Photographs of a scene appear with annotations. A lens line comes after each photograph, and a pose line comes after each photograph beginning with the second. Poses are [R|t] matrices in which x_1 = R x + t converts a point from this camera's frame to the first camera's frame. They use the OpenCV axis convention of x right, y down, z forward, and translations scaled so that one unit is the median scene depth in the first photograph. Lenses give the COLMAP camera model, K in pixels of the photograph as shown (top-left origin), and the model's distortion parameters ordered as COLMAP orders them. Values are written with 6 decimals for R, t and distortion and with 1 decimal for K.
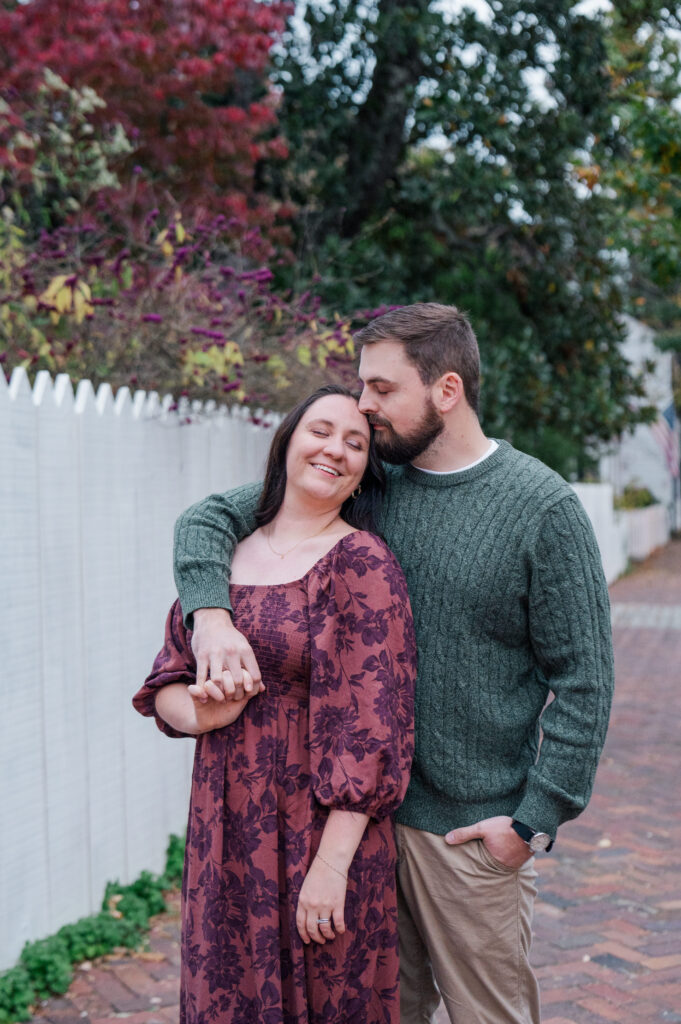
lens RADIAL K [[1515.0, 0, 340.5], [0, 1515.0, 512.0], [0, 0, 1]] dist [-0.010830, 0.054341]
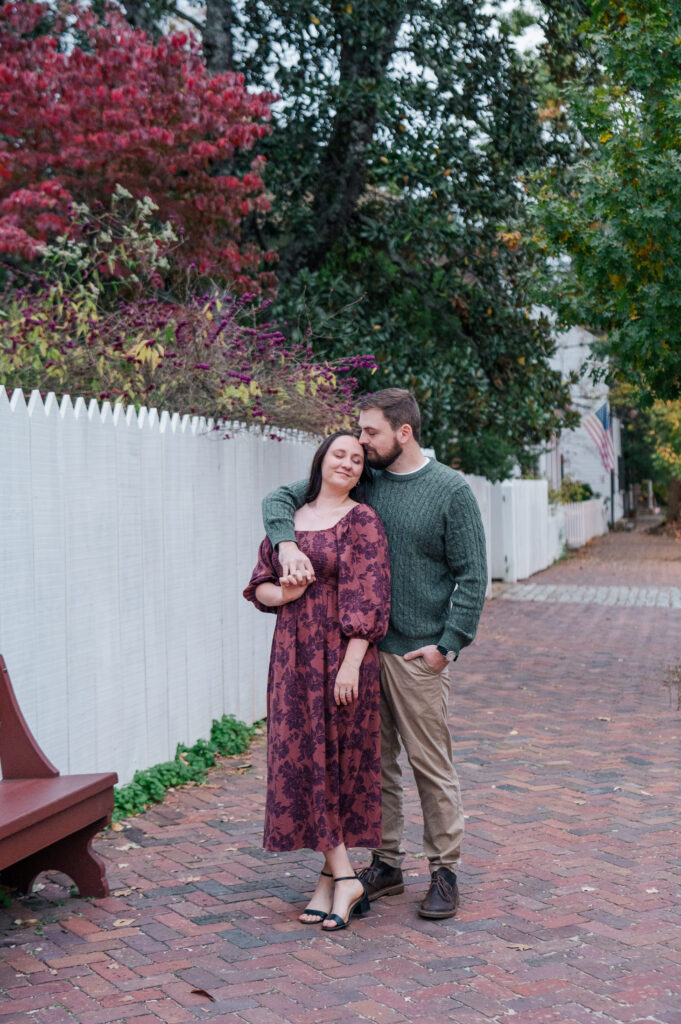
lens RADIAL K [[1466.1, 0, 346.4], [0, 1466.1, 521.8], [0, 0, 1]] dist [-0.004271, 0.007294]
pose [[0.999404, -0.000699, 0.034508, -0.036624], [0.000312, 0.999937, 0.011199, 0.007380], [-0.034514, -0.011181, 0.999342, -0.460216]]
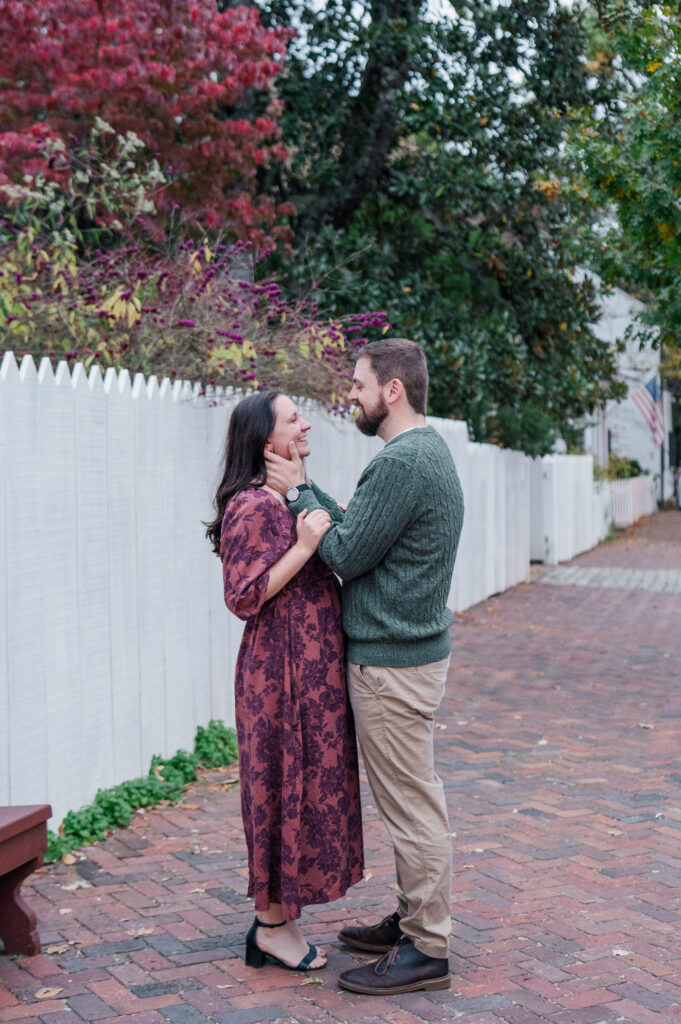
lens RADIAL K [[1515.0, 0, 340.5], [0, 1515.0, 512.0], [0, 0, 1]] dist [-0.010830, 0.054341]
pose [[0.999968, 0.006510, 0.004603, 0.001076], [-0.006605, 0.999760, 0.020879, 0.004750], [-0.004466, -0.020908, 0.999771, -0.308660]]
